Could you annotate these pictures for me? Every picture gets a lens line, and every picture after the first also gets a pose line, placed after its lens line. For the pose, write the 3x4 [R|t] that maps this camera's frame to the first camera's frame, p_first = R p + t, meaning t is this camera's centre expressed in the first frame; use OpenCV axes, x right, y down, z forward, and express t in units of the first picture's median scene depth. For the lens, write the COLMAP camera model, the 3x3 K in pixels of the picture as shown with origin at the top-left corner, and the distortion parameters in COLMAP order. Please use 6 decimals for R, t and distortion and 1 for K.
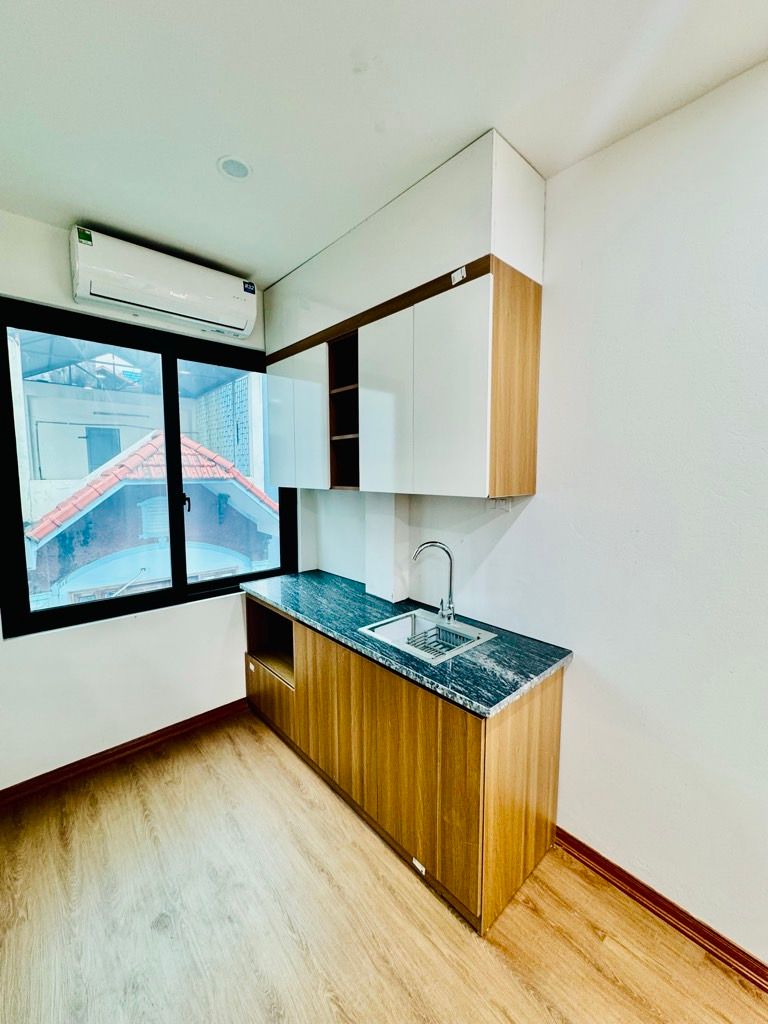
lens RADIAL K [[404.6, 0, 383.5], [0, 404.6, 518.3], [0, 0, 1]] dist [-0.007865, 0.000848]
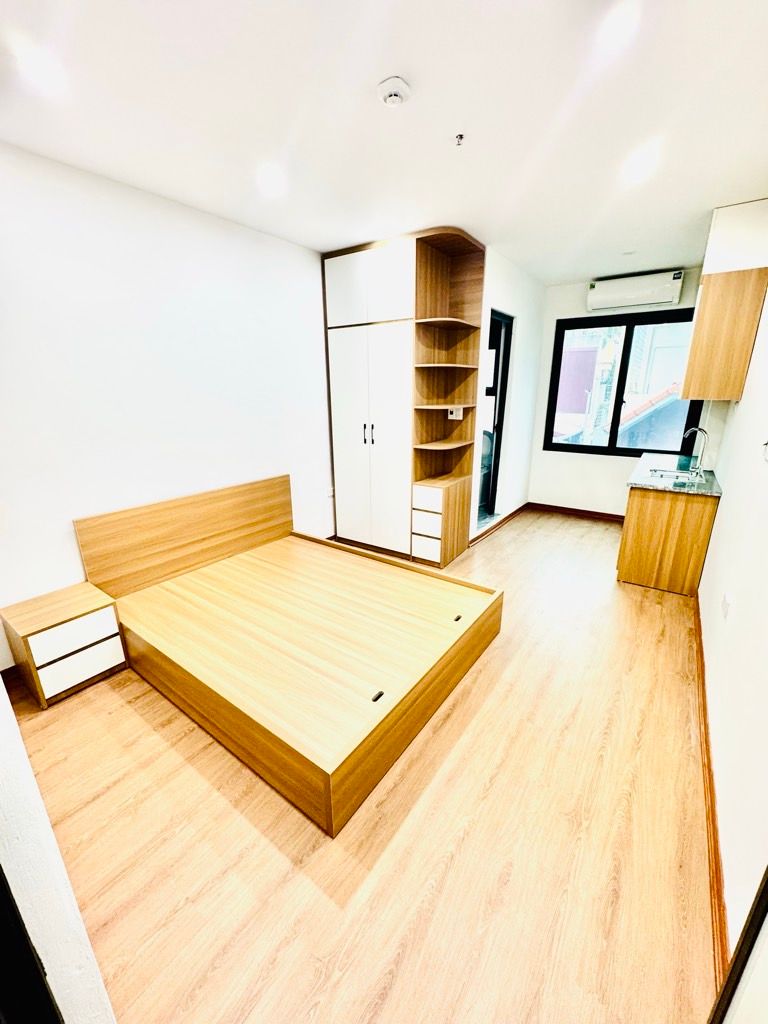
lens RADIAL K [[404.6, 0, 387.3], [0, 404.6, 504.6], [0, 0, 1]] dist [-0.007865, 0.000848]
pose [[0.237640, 0.263778, -0.934852, 1.237637], [-0.093201, 0.964174, 0.248360, 0.055547], [0.966872, 0.028109, 0.253710, -0.602354]]
